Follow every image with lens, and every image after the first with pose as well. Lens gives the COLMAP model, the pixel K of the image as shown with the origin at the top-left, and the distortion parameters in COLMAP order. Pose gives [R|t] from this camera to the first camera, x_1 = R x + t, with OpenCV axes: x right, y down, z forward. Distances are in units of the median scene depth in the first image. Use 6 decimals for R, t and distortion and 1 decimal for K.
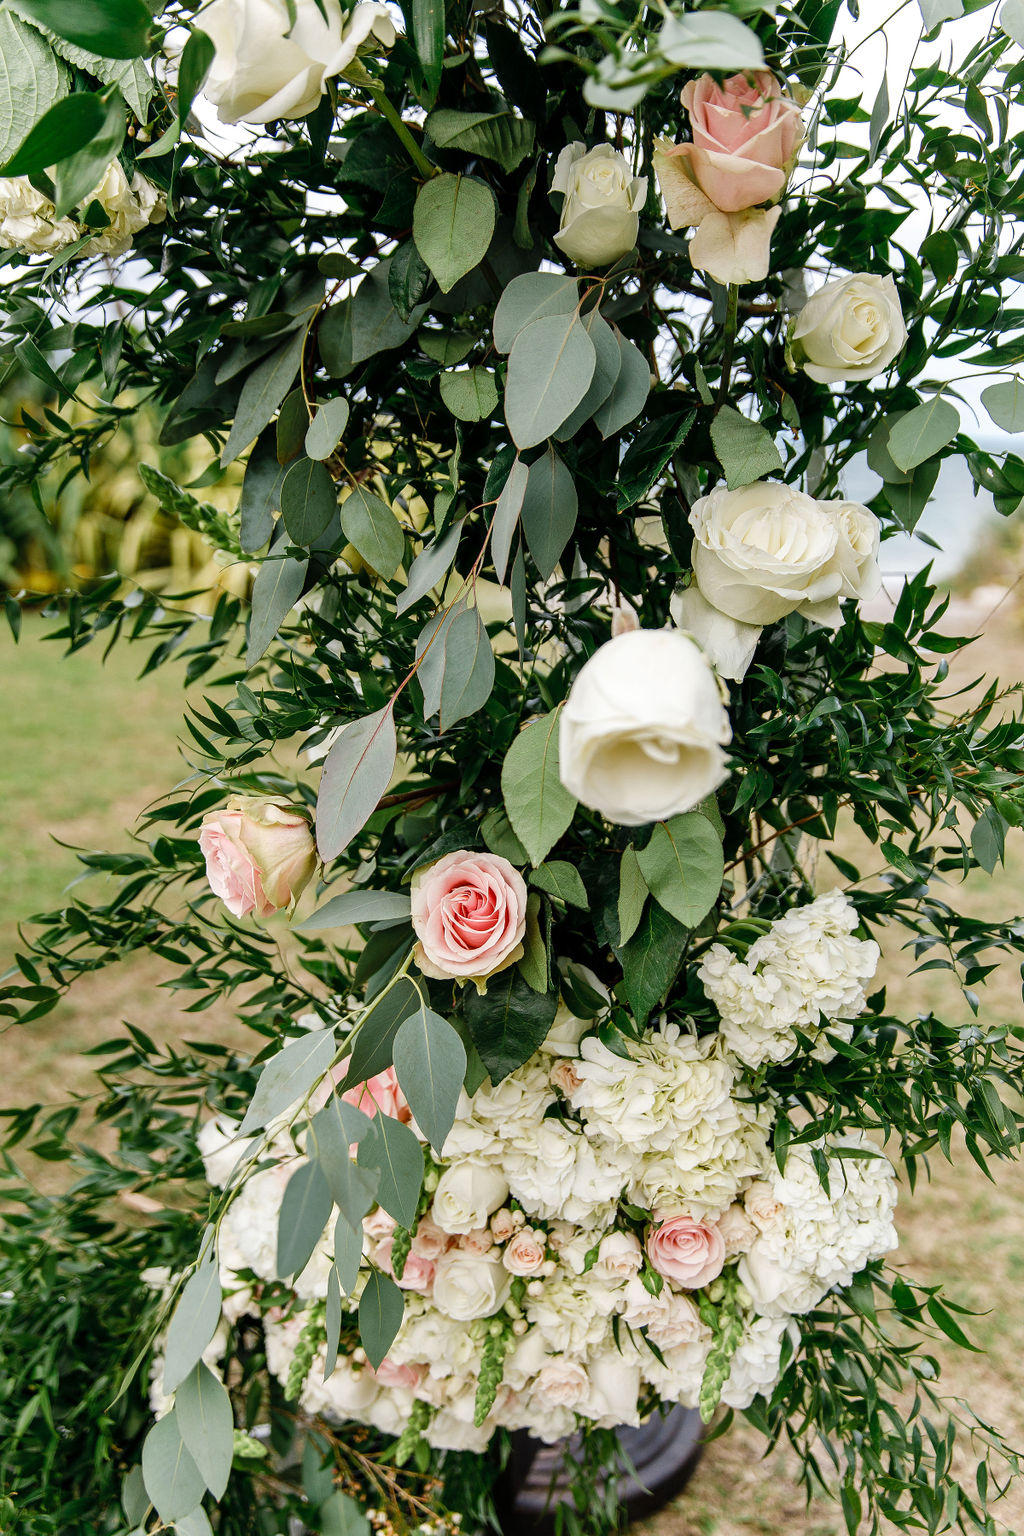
lens RADIAL K [[1271.4, 0, 518.9], [0, 1271.4, 766.3], [0, 0, 1]] dist [0.000055, 0.002248]
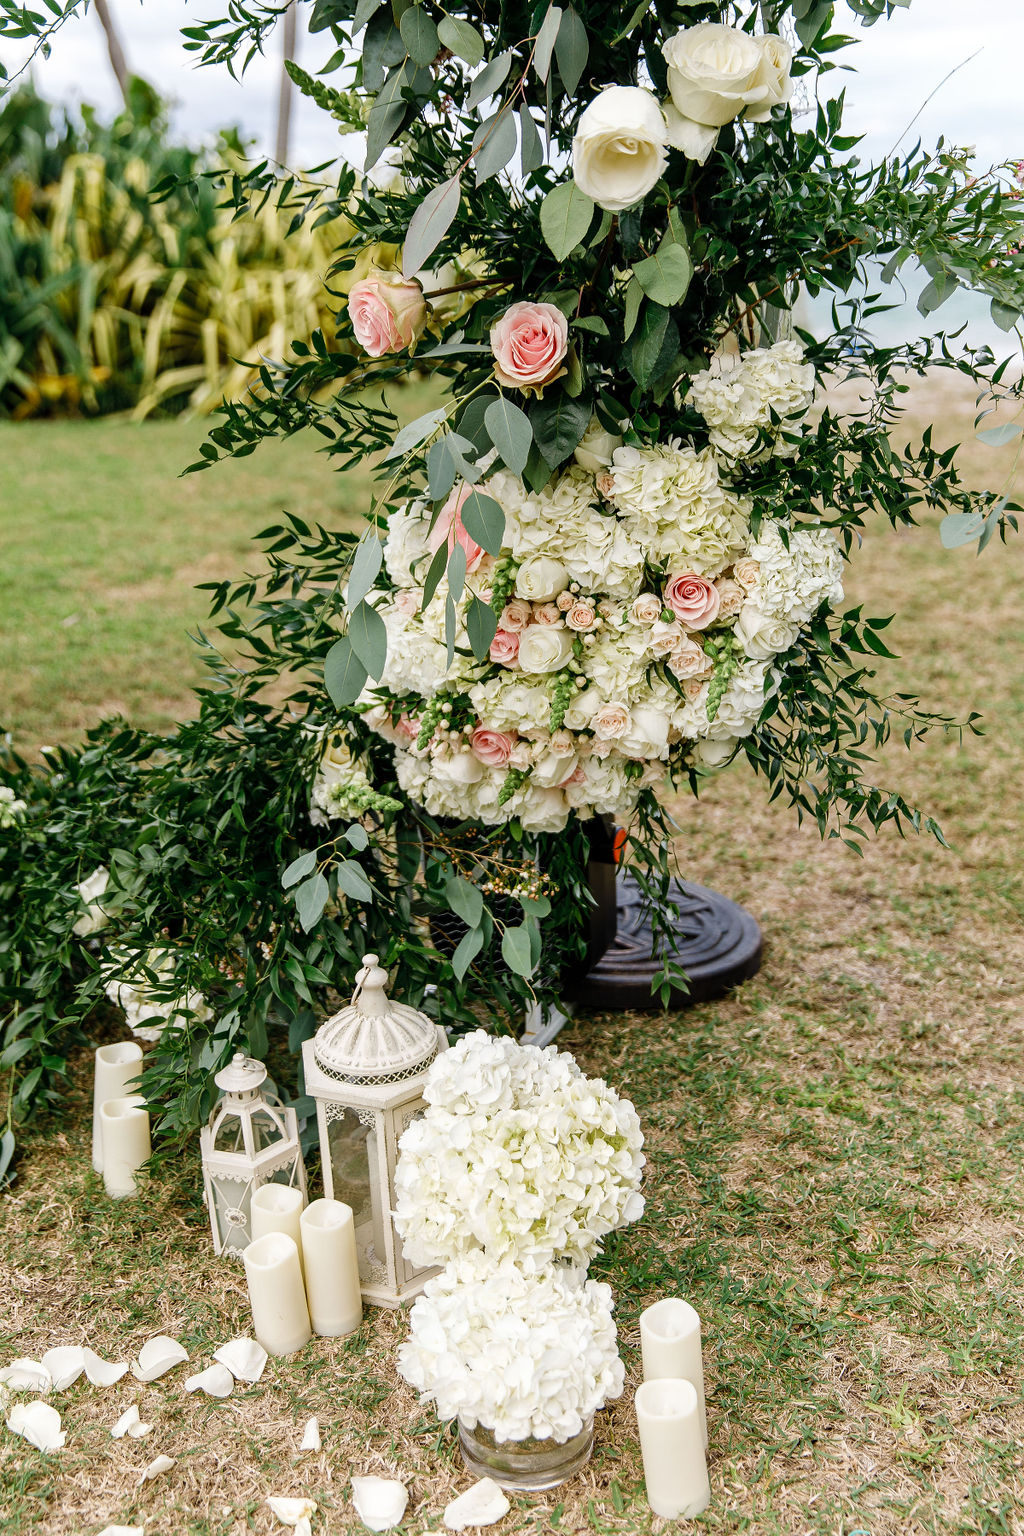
lens RADIAL K [[1555.3, 0, 512.0], [0, 1555.3, 768.0], [0, 0, 1]] dist [0.010334, 0.006768]
pose [[0.997059, -0.038507, -0.066259, 0.037437], [0.043977, 0.995563, 0.083183, 0.411679], [0.062762, -0.085852, 0.994329, -0.771734]]
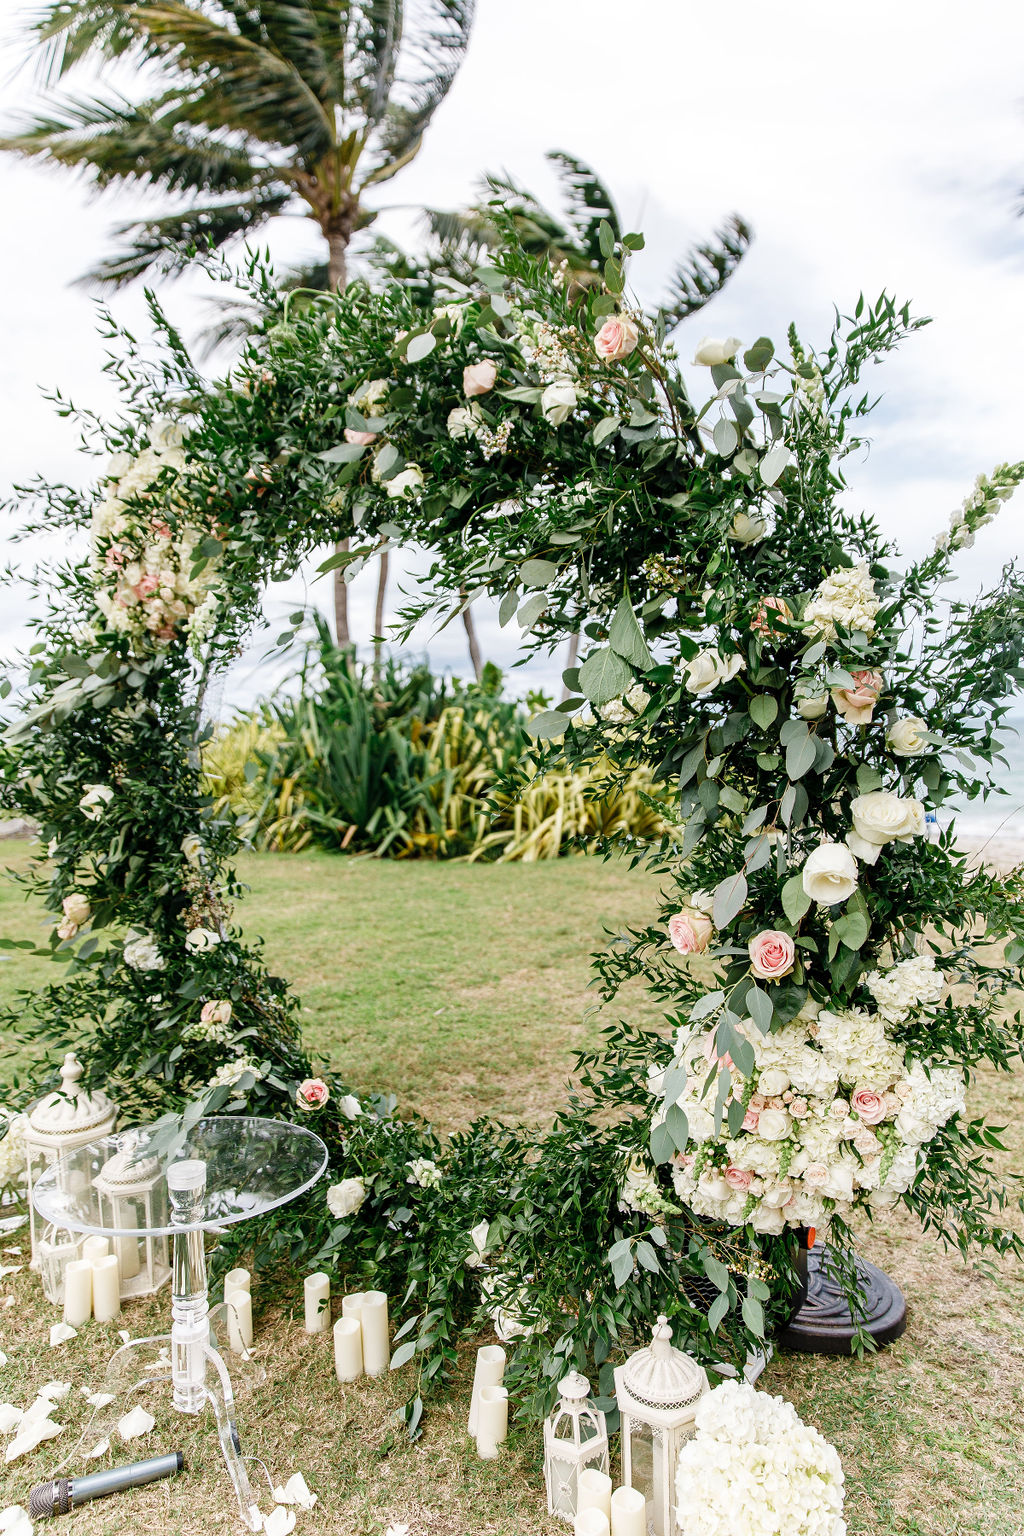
lens RADIAL K [[1025.7, 0, 512.0], [0, 1025.7, 768.0], [0, 0, 1]] dist [0.005476, -0.001113]
pose [[0.973732, -0.029489, -0.225780, -0.065670], [-0.018608, 0.977956, -0.207981, 0.173606], [0.226936, 0.206719, 0.951718, -1.103545]]
